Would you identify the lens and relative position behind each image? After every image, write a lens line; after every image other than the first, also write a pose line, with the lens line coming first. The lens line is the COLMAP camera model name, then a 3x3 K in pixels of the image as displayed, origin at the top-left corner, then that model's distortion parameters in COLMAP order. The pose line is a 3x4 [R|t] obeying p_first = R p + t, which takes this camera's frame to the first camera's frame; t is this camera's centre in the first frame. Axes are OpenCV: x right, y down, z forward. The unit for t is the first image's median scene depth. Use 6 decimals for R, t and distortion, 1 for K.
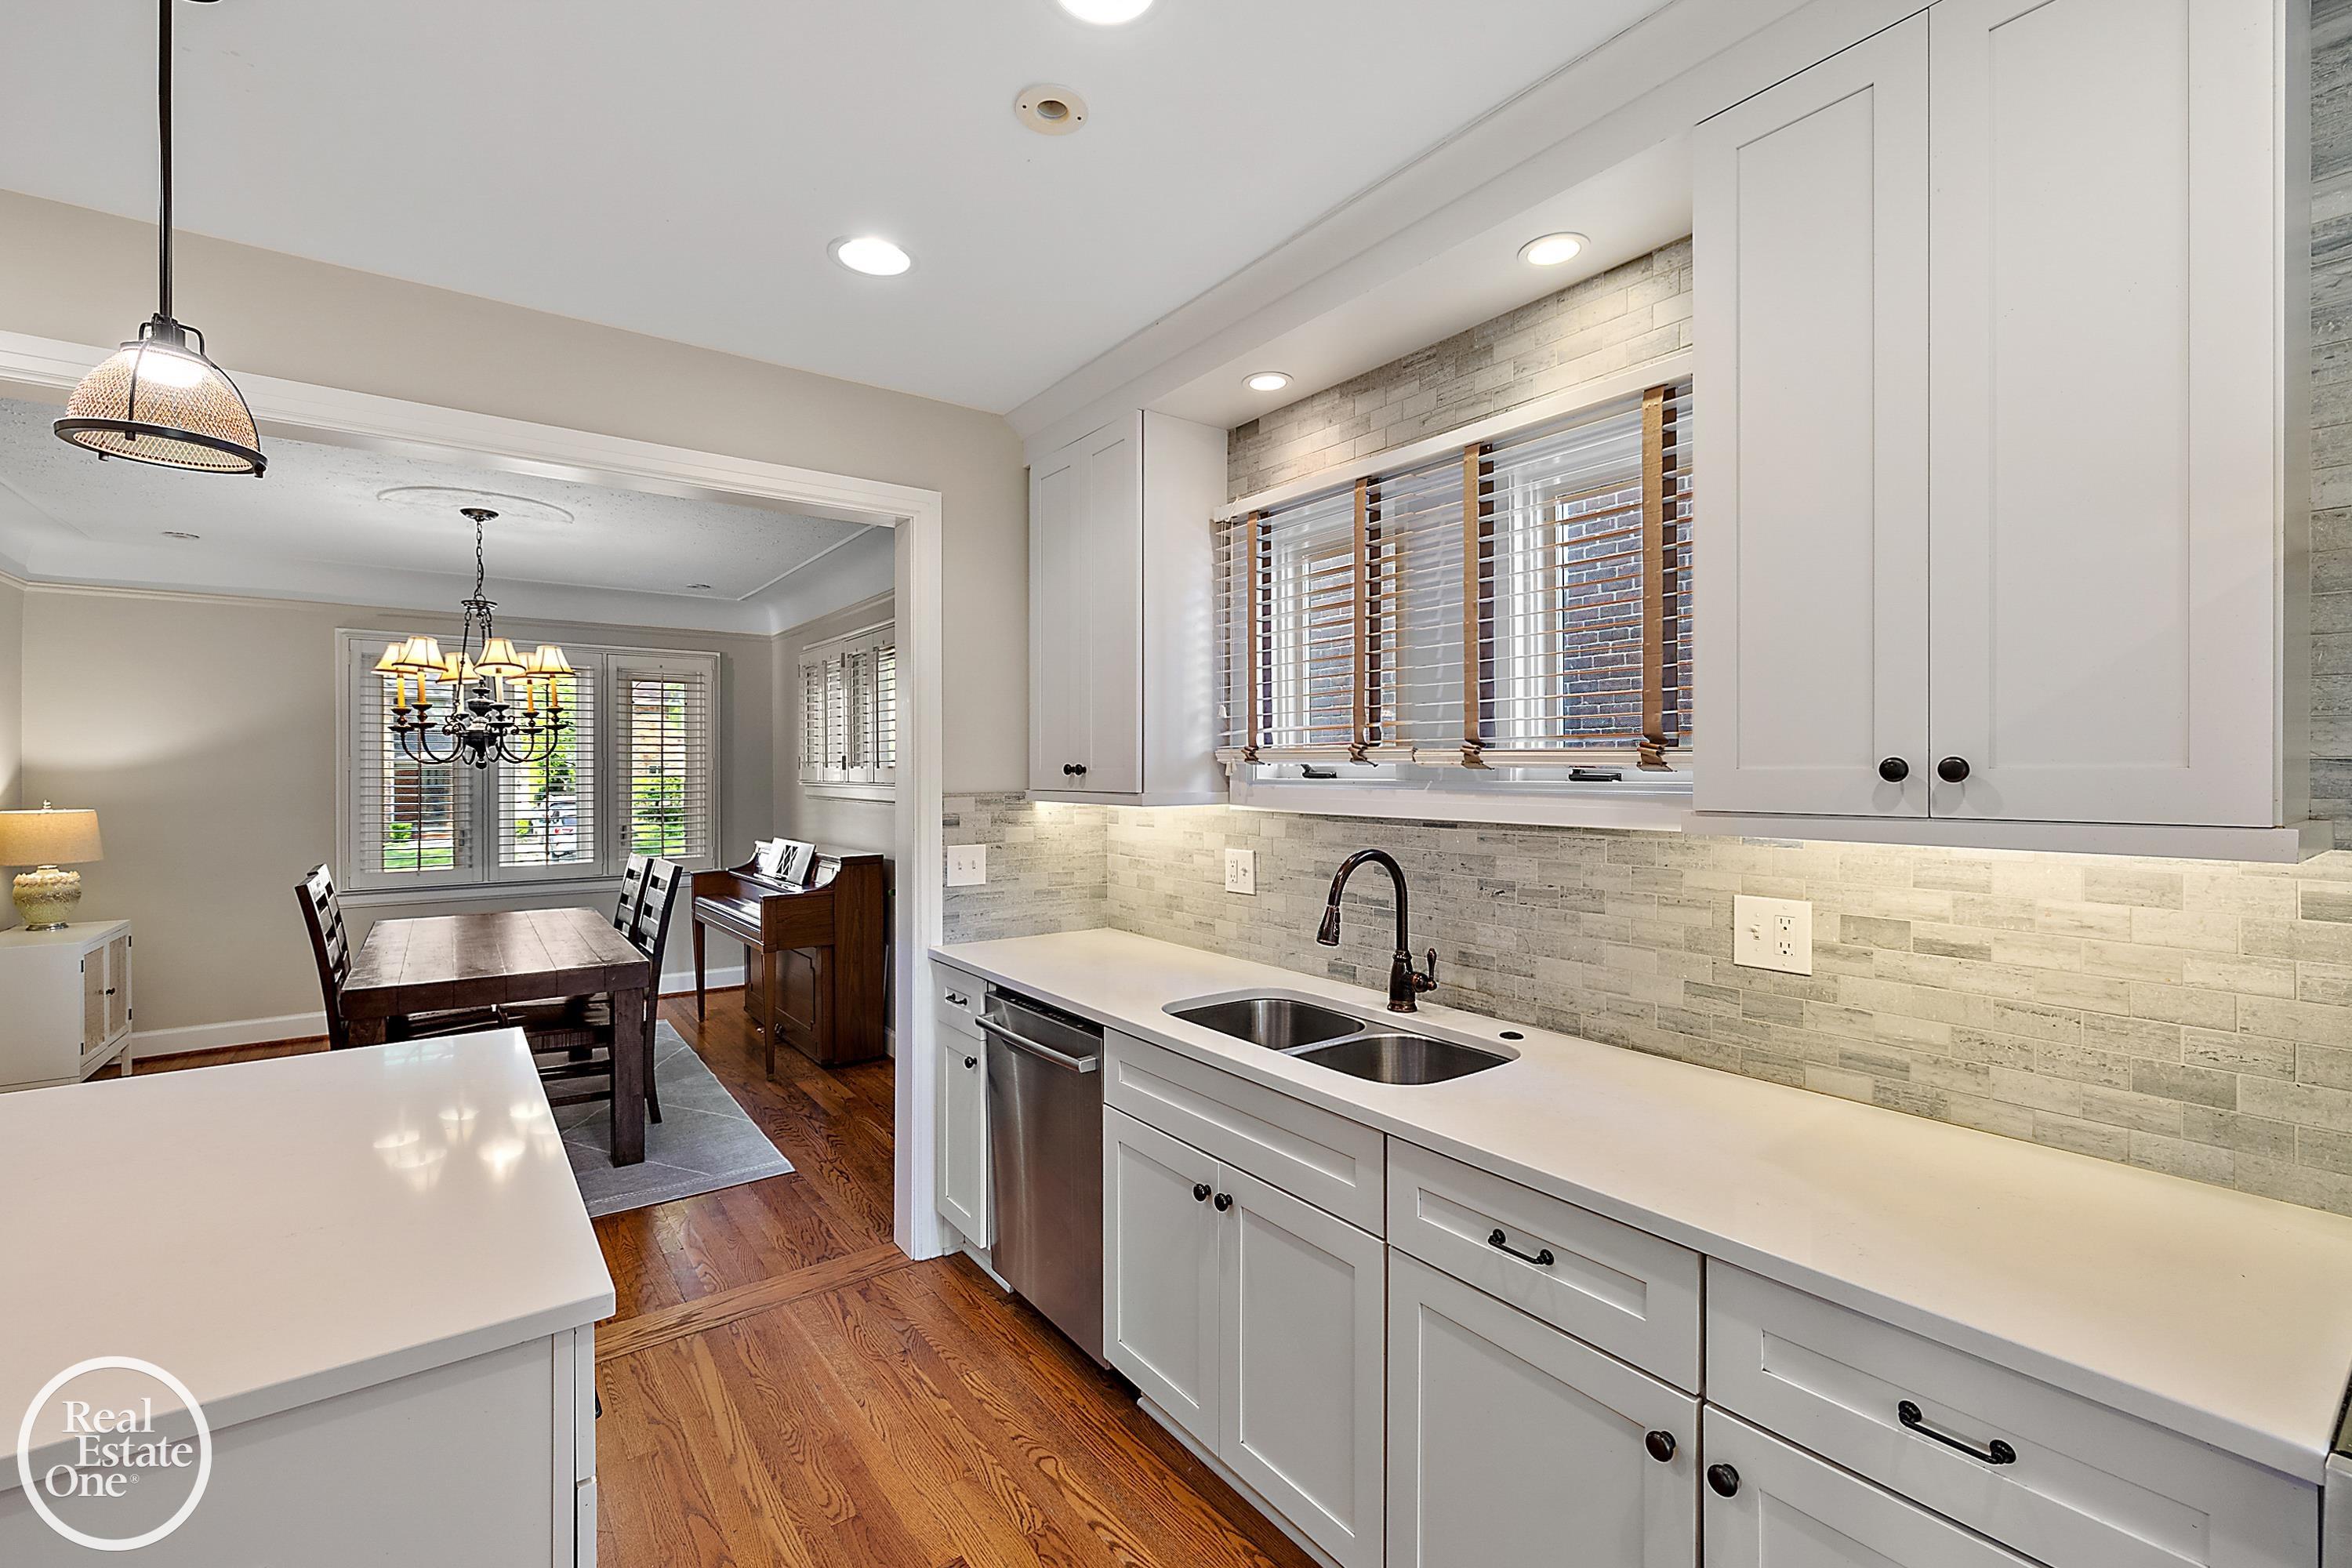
lens RADIAL K [[1008.2, 0, 1181.1], [0, 1008.2, 772.0], [0, 0, 1]] dist [0.001180, 0.000298]
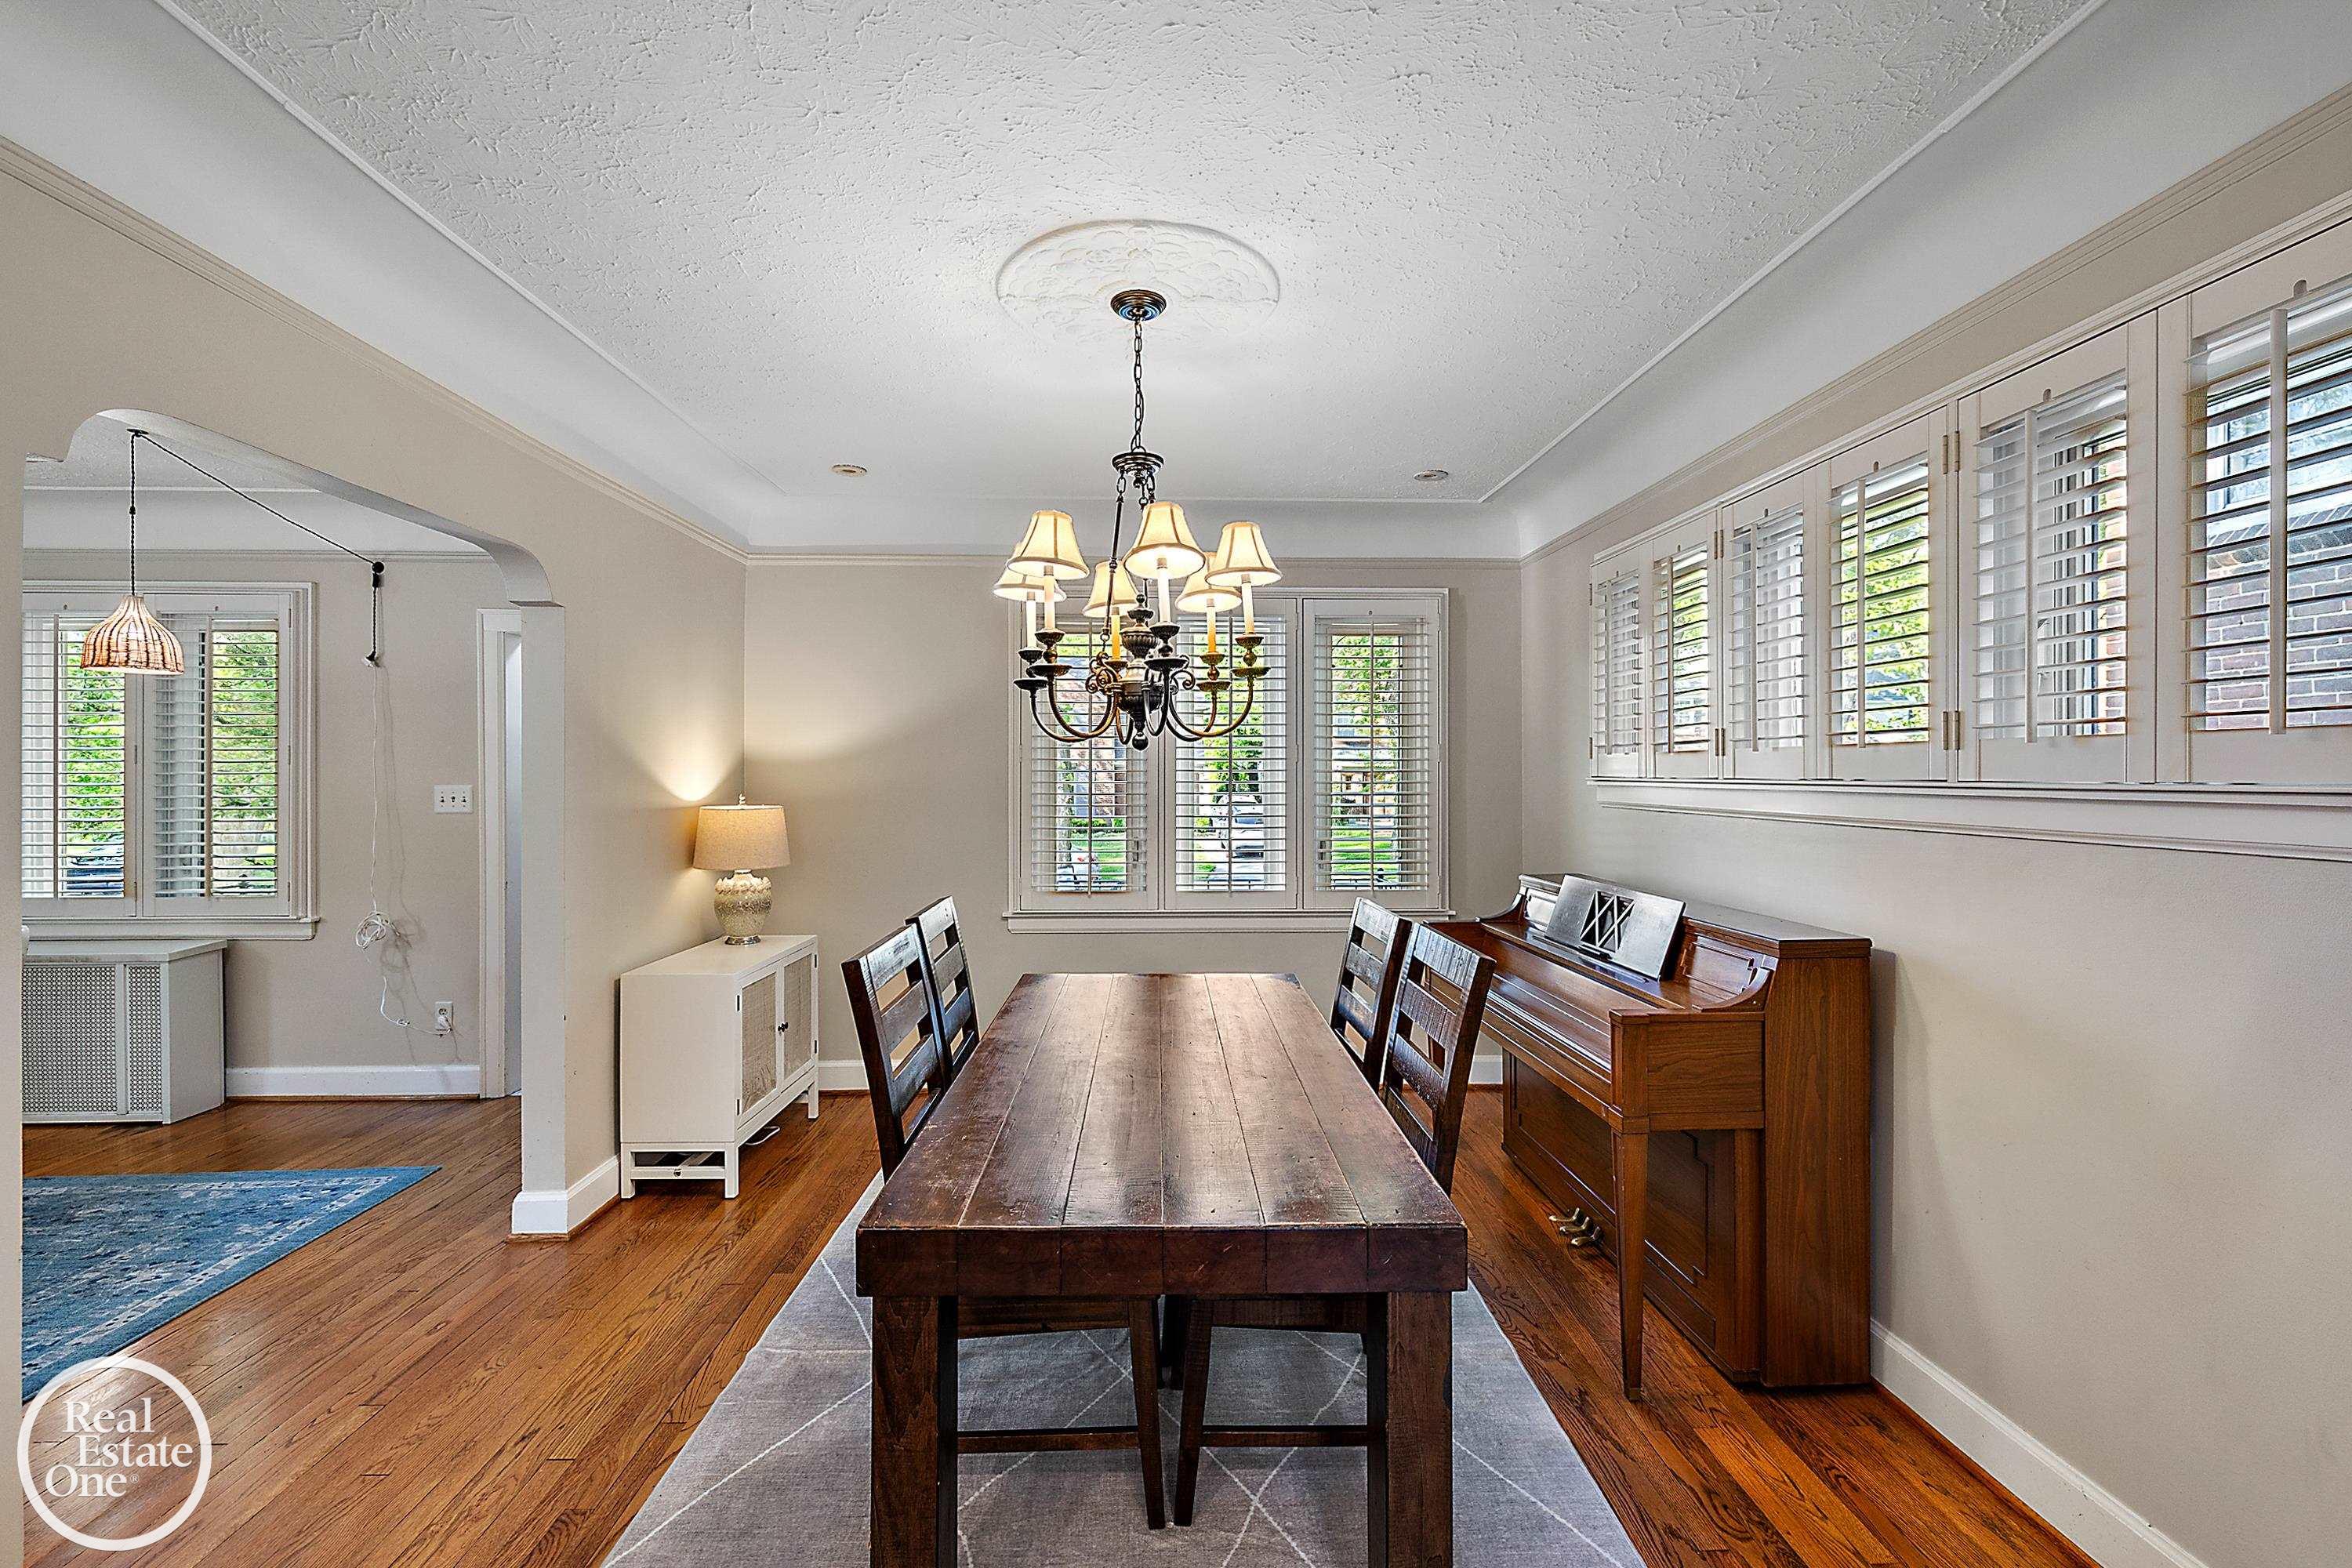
lens RADIAL K [[1004.5, 0, 1161.3], [0, 1004.5, 776.5], [0, 0, 1]] dist [0.000015, 0.000289]
pose [[0.812864, 0.001984, -0.582451, -0.326145], [-0.002134, 0.999998, 0.000428, 0.011284], [0.582450, 0.000895, 0.812866, 0.504430]]
